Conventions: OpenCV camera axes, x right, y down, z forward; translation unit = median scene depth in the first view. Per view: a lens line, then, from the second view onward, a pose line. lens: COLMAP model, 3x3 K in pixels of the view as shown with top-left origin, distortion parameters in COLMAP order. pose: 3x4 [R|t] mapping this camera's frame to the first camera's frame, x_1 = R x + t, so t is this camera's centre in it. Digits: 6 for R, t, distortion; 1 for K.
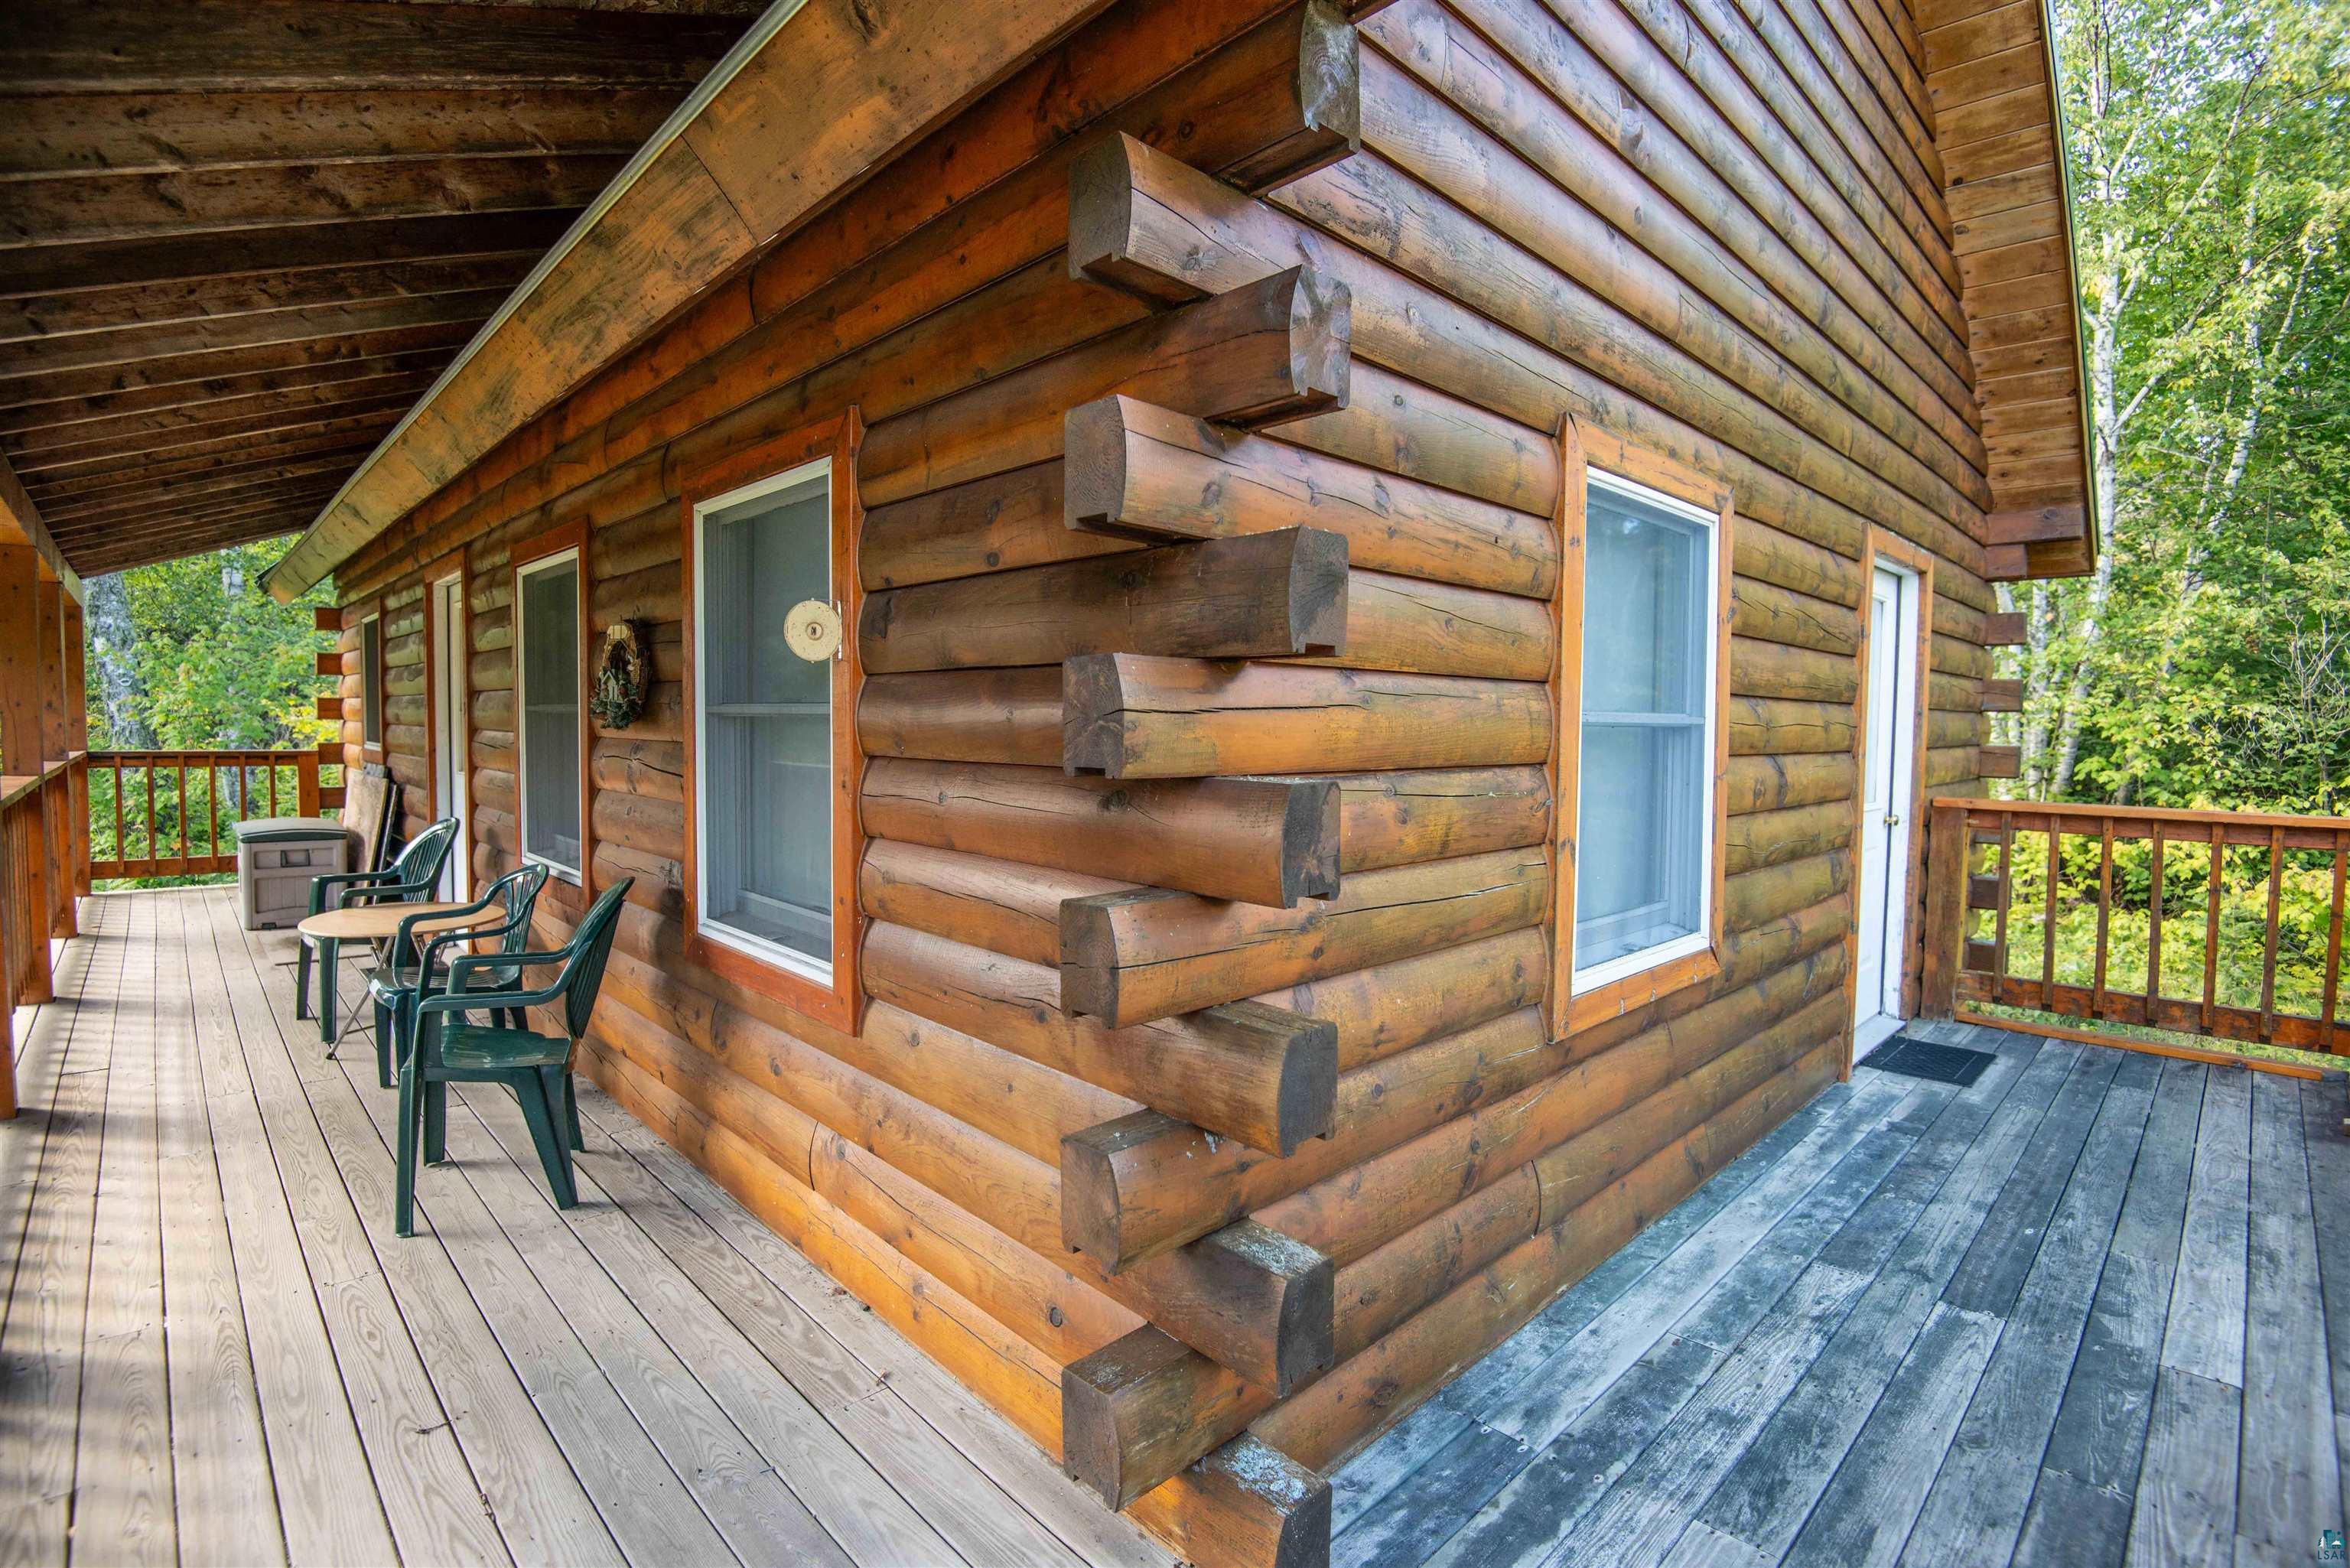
lens RADIAL K [[1093.6, 0, 1179.9], [0, 1093.6, 775.0], [0, 0, 1]] dist [-0.036661, -0.006888]
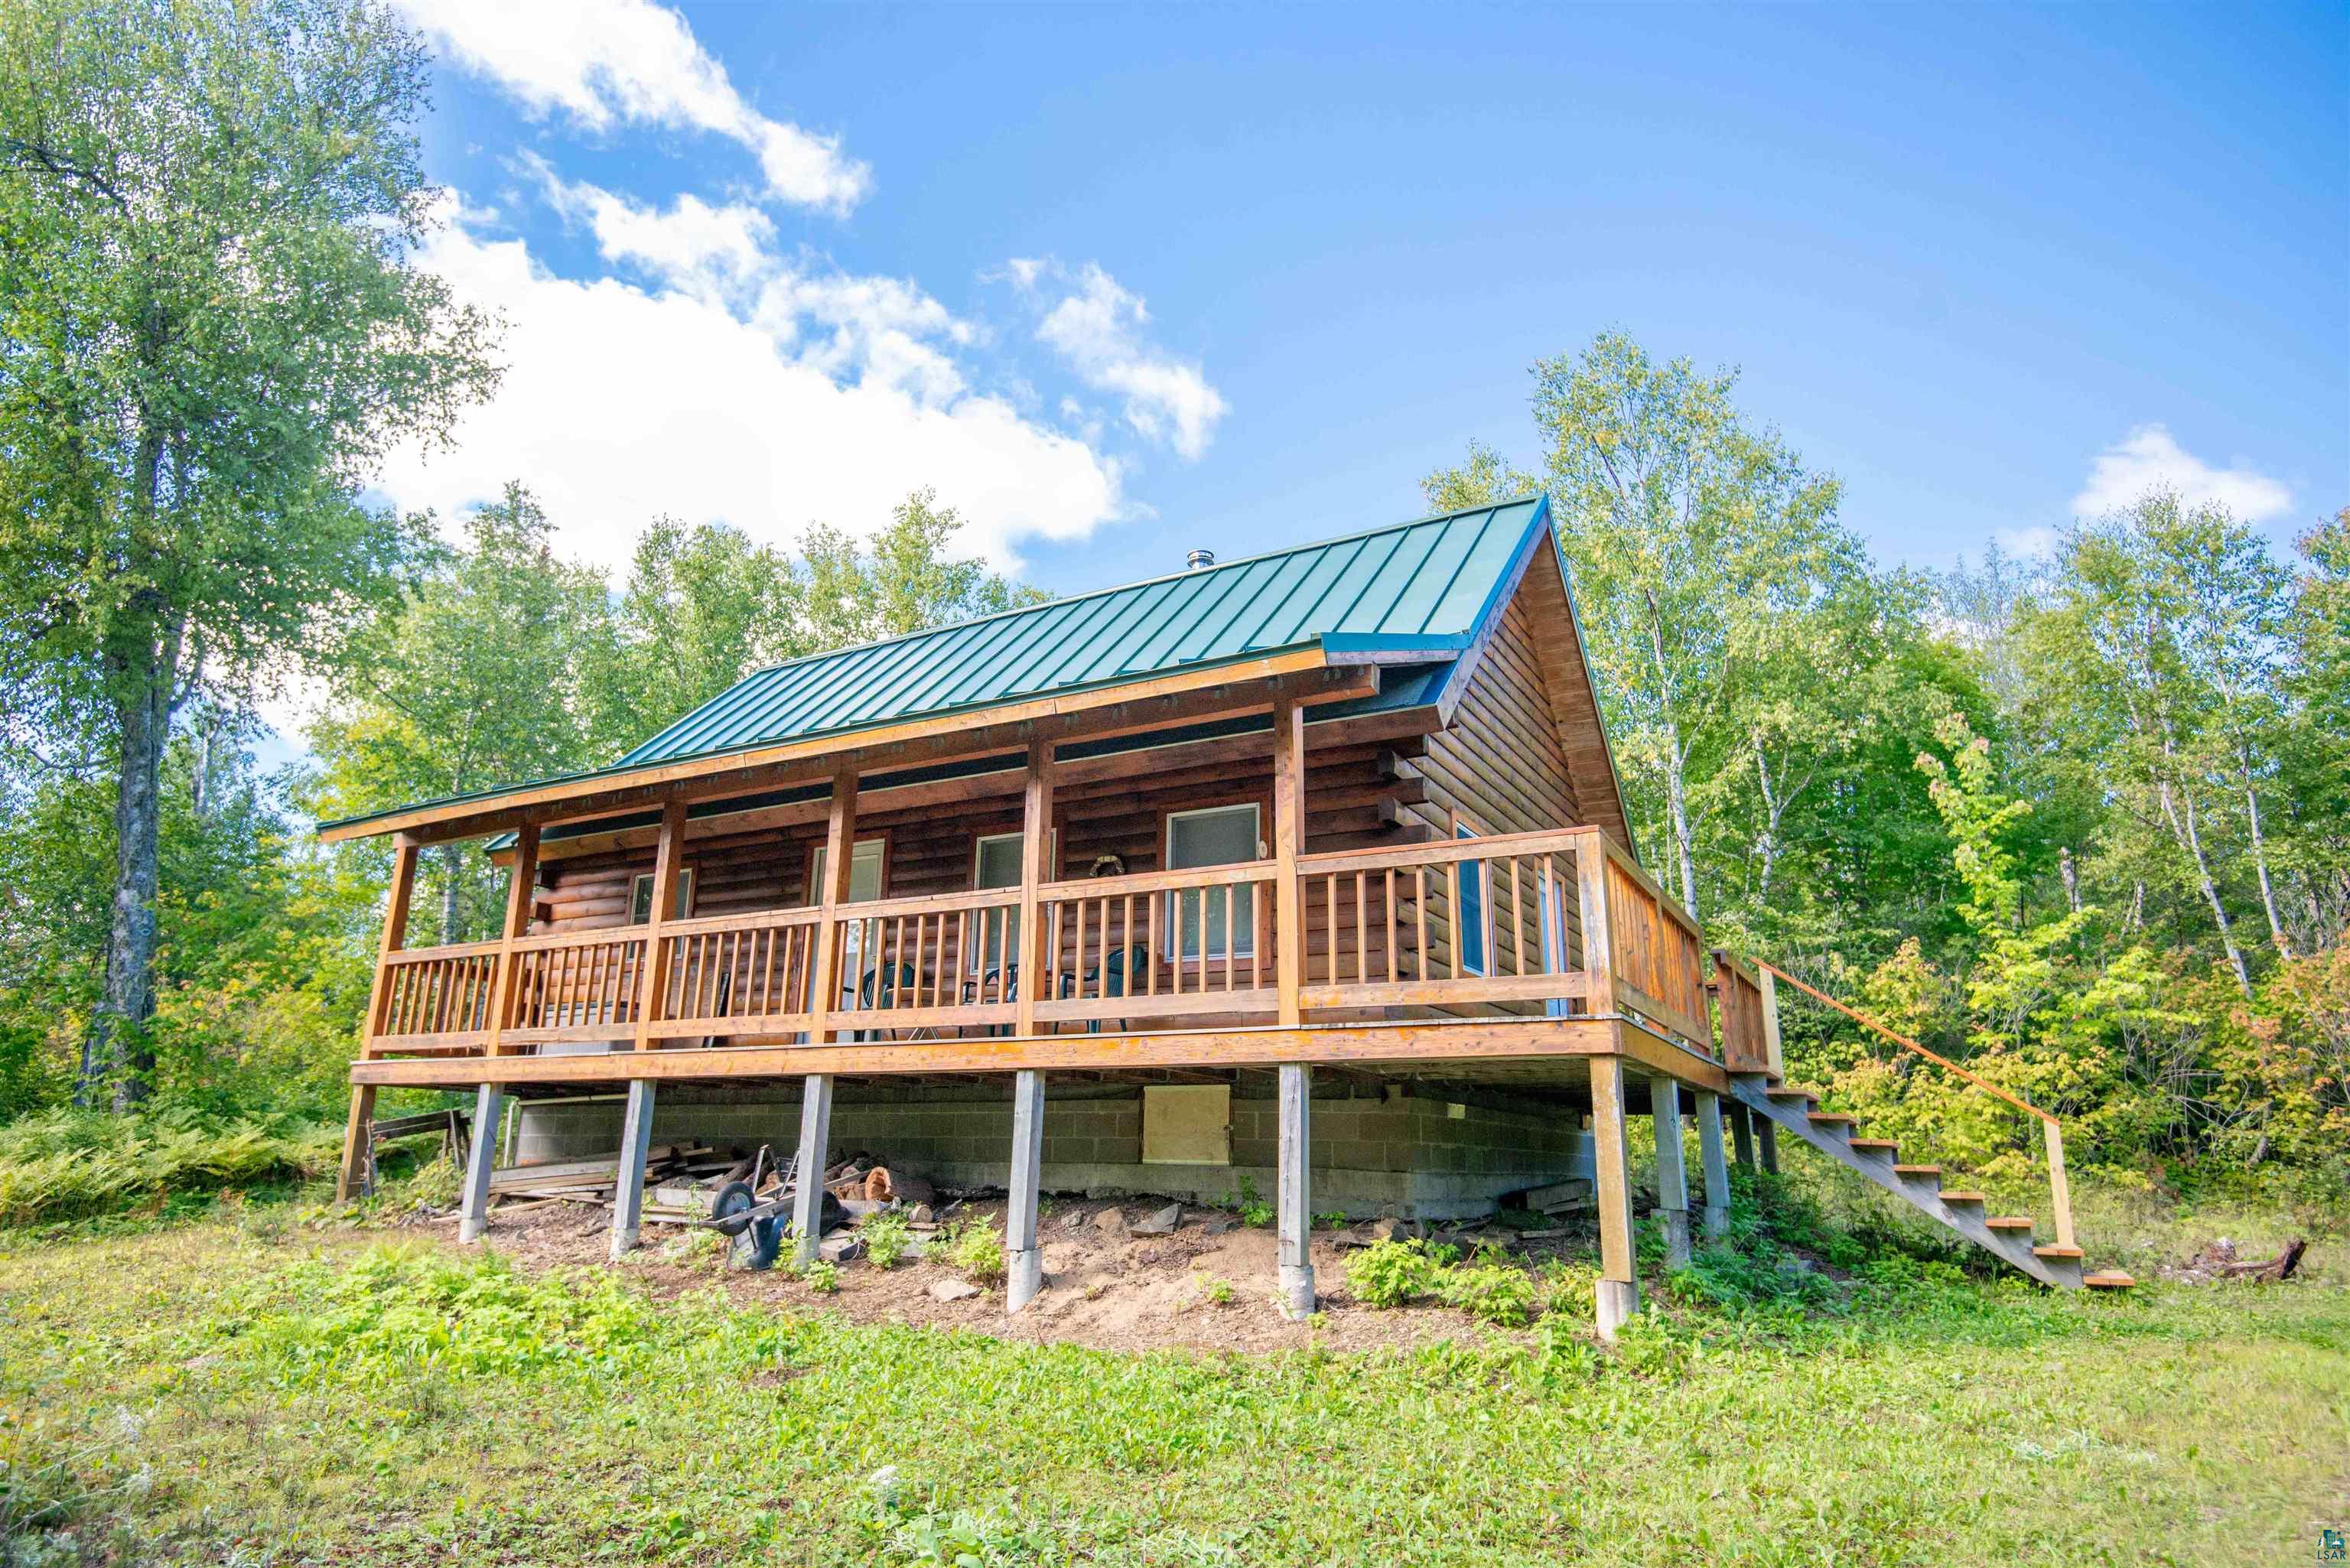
lens RADIAL K [[1373.6, 0, 1132.7], [0, 1373.6, 804.8], [0, 0, 1]] dist [-0.025729, -0.002478]
pose [[0.966500, 0.075757, 0.245232, -1.161002], [0.002786, 0.952295, -0.305166, 0.683336], [-0.256652, 0.295626, 0.920182, -1.907631]]
